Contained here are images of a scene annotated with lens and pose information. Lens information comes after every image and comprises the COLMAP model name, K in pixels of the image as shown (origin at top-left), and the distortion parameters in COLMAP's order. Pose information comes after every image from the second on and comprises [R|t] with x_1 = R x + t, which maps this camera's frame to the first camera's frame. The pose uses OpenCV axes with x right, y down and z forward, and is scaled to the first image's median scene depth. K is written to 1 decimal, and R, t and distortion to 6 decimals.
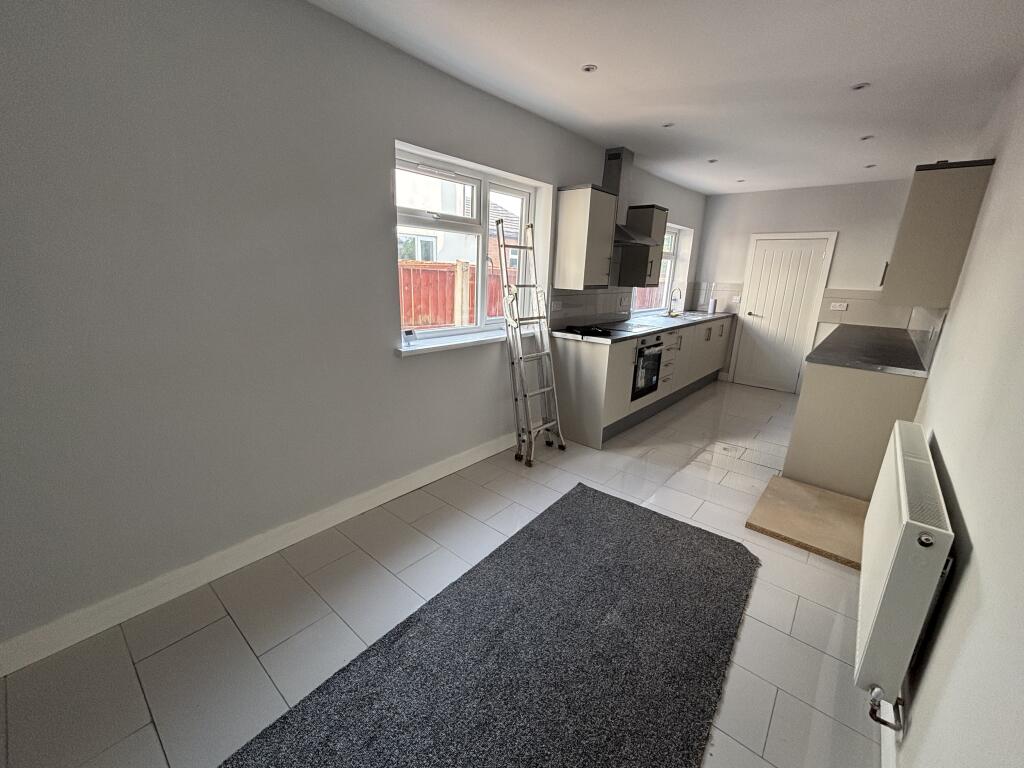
lens RADIAL K [[416.8, 0, 516.2], [0, 416.8, 381.9], [0, 0, 1]] dist [-0.003437, 0.001636]
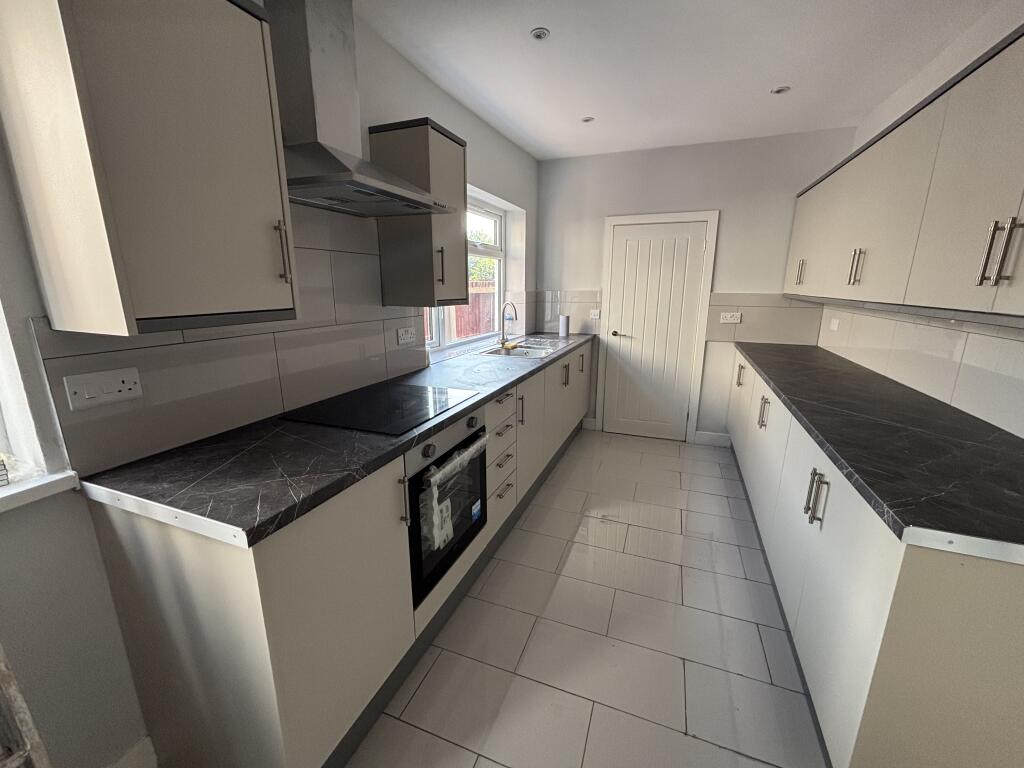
lens RADIAL K [[416.8, 0, 505.6], [0, 416.8, 392.0], [0, 0, 1]] dist [-0.003437, 0.001636]
pose [[0.948315, -0.110395, 0.297510, 0.238182], [0.113436, 0.993520, 0.007080, -0.129100], [-0.296364, 0.027035, 0.954692, 0.547214]]
